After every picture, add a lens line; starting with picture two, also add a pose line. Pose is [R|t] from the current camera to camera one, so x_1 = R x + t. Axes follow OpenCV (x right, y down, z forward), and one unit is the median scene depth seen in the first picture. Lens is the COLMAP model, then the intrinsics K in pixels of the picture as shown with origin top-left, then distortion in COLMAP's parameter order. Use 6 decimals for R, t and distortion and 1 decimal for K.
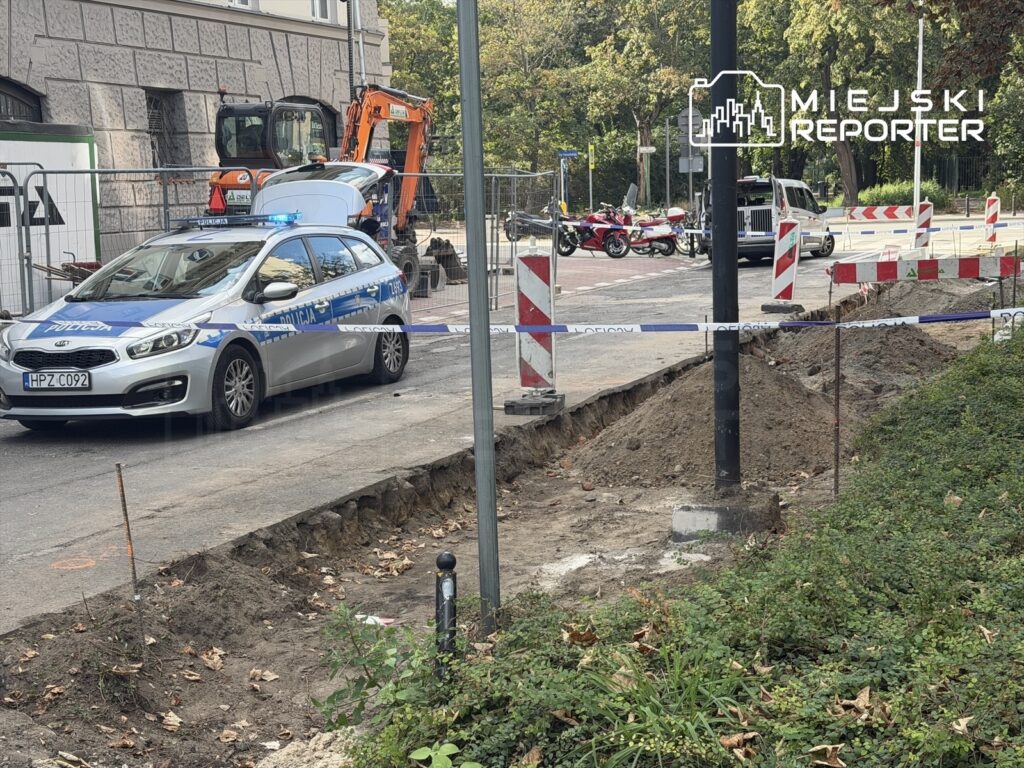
lens RADIAL K [[1509.6, 0, 512.1], [0, 1509.6, 387.4], [0, 0, 1]] dist [0.155804, 0.000000]
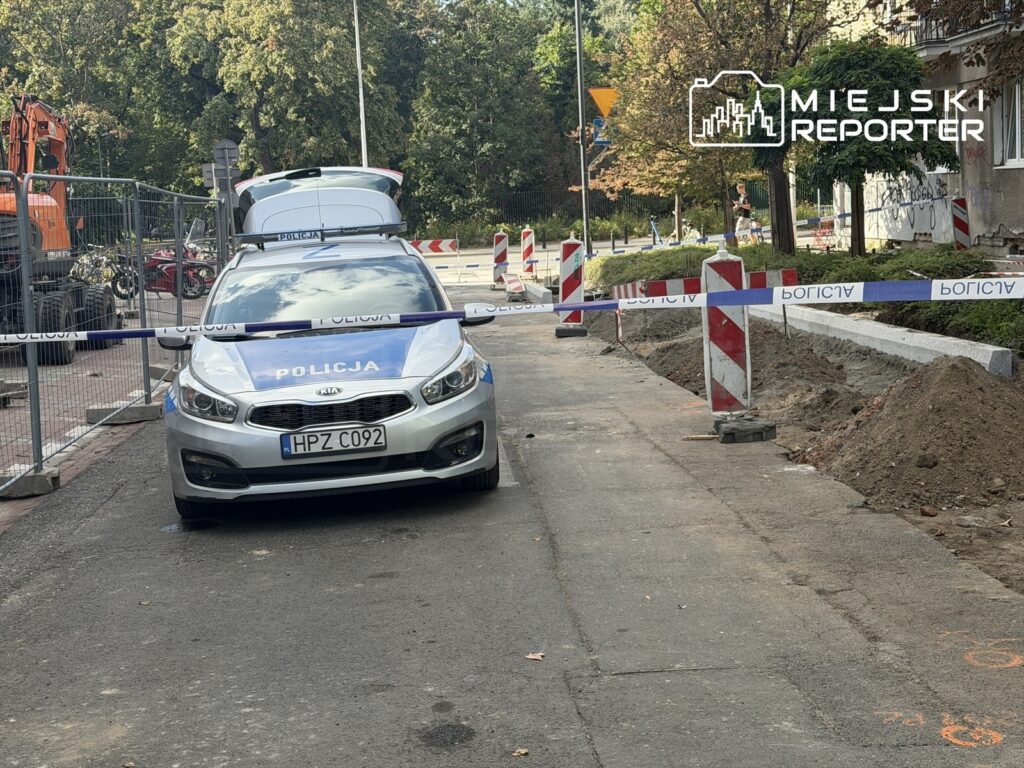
lens RADIAL K [[1509.6, 0, 514.0], [0, 1509.6, 385.3], [0, 0, 1]] dist [0.155804, 0.000000]
pose [[0.898361, -0.066226, 0.434236, -0.415175], [0.080723, 0.996624, -0.015006, -0.010331], [-0.431776, 0.048534, 0.900674, 0.232108]]
